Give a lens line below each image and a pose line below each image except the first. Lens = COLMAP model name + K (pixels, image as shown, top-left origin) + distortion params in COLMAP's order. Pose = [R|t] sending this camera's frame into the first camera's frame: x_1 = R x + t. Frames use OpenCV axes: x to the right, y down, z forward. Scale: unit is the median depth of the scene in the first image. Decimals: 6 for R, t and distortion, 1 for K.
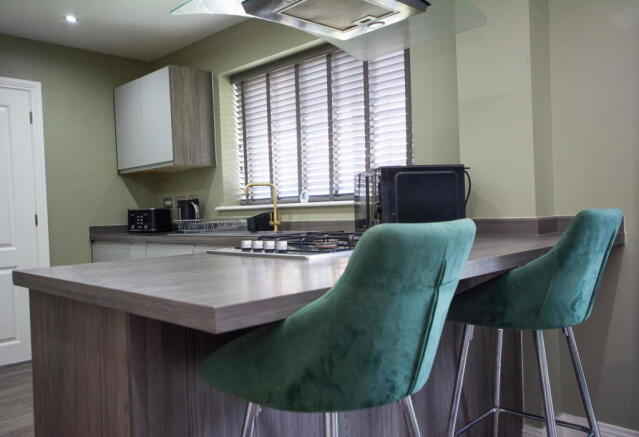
lens RADIAL K [[538.8, 0, 341.4], [0, 538.8, 220.1], [0, 0, 1]] dist [0.010771, 0.004594]
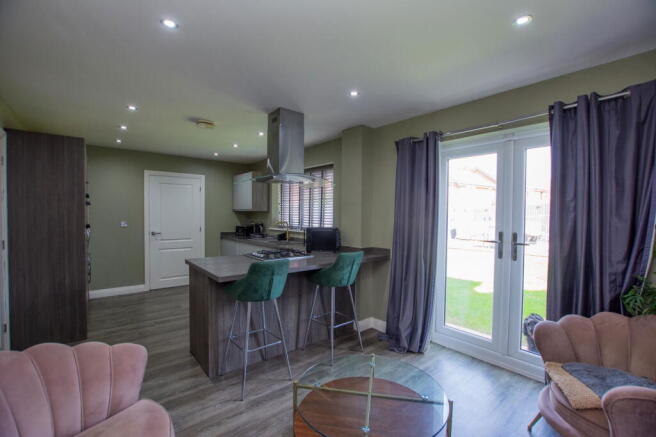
lens RADIAL K [[293.5, 0, 329.8], [0, 293.5, 219.5], [0, 0, 1]] dist [-0.002073, -0.000240]
pose [[0.991416, 0.047620, -0.121768, 0.207971], [-0.047462, 0.998864, 0.004199, -0.082301], [0.121830, 0.001616, 0.992550, -0.300044]]
